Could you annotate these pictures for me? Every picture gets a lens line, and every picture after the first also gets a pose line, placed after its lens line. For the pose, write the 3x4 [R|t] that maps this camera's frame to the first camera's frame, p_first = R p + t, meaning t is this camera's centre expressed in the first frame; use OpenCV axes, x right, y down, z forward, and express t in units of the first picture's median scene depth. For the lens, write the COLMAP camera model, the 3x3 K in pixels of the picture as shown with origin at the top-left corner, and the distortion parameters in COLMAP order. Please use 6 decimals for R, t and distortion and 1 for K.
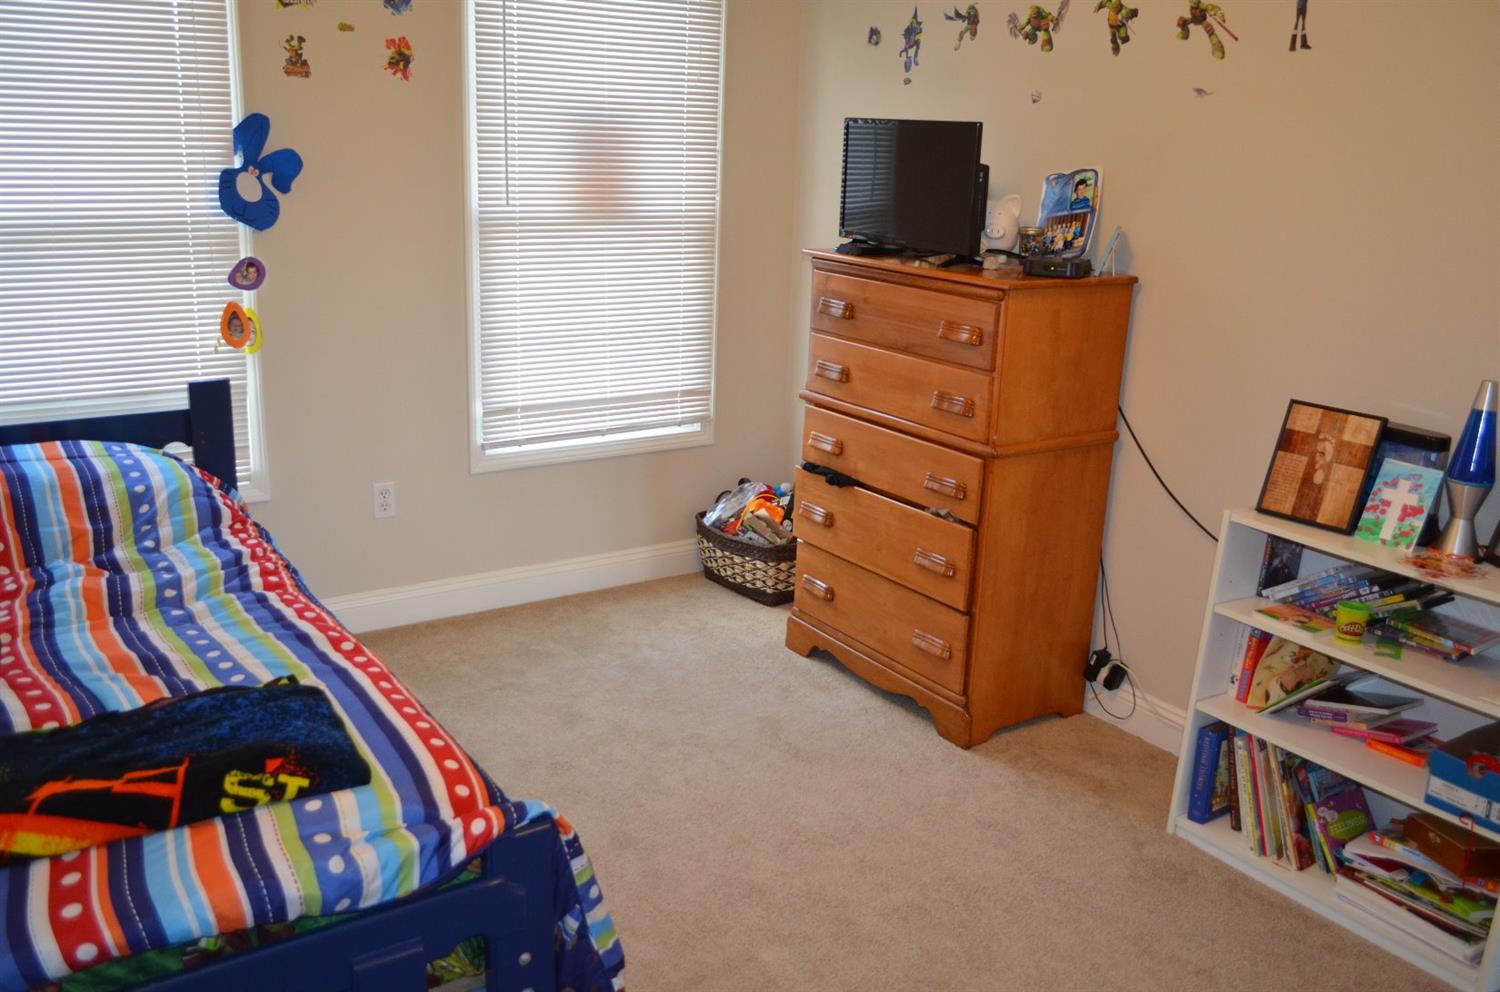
lens RADIAL K [[1331.0, 0, 751.4], [0, 1331.0, 497.9], [0, 0, 1]] dist [-0.022724, -0.007052]
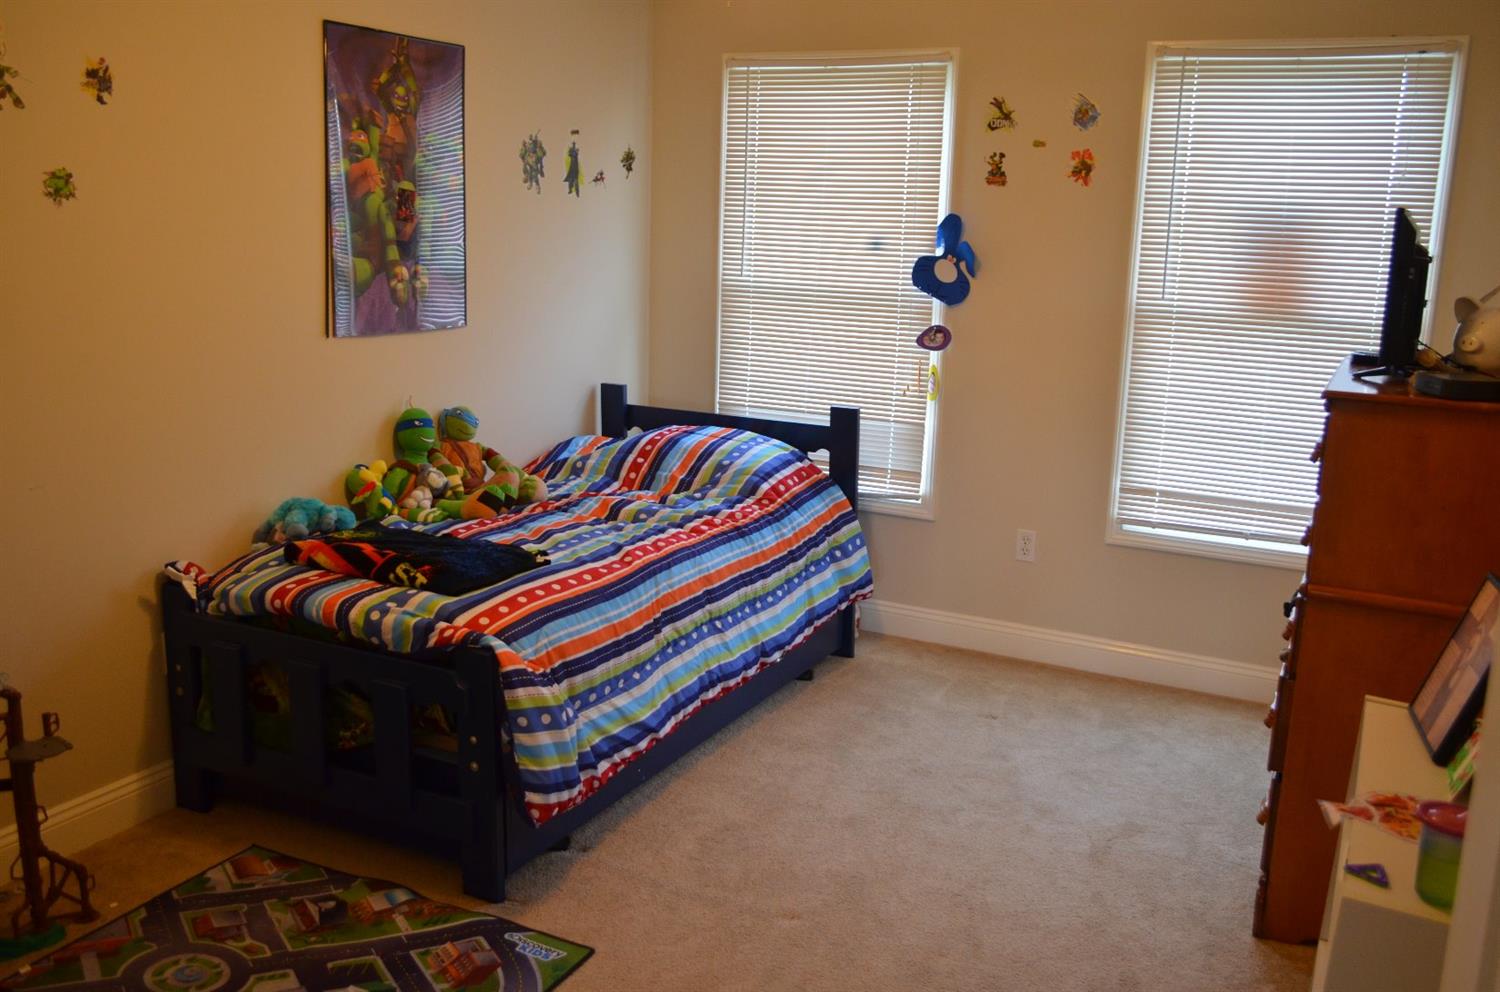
lens RADIAL K [[1331.0, 0, 751.0], [0, 1331.0, 493.0], [0, 0, 1]] dist [-0.022724, -0.007052]
pose [[0.460051, 0.165705, -0.872293, 0.676657], [-0.252515, 0.966280, 0.050381, -0.044602], [0.851228, 0.197089, 0.486381, 0.256012]]
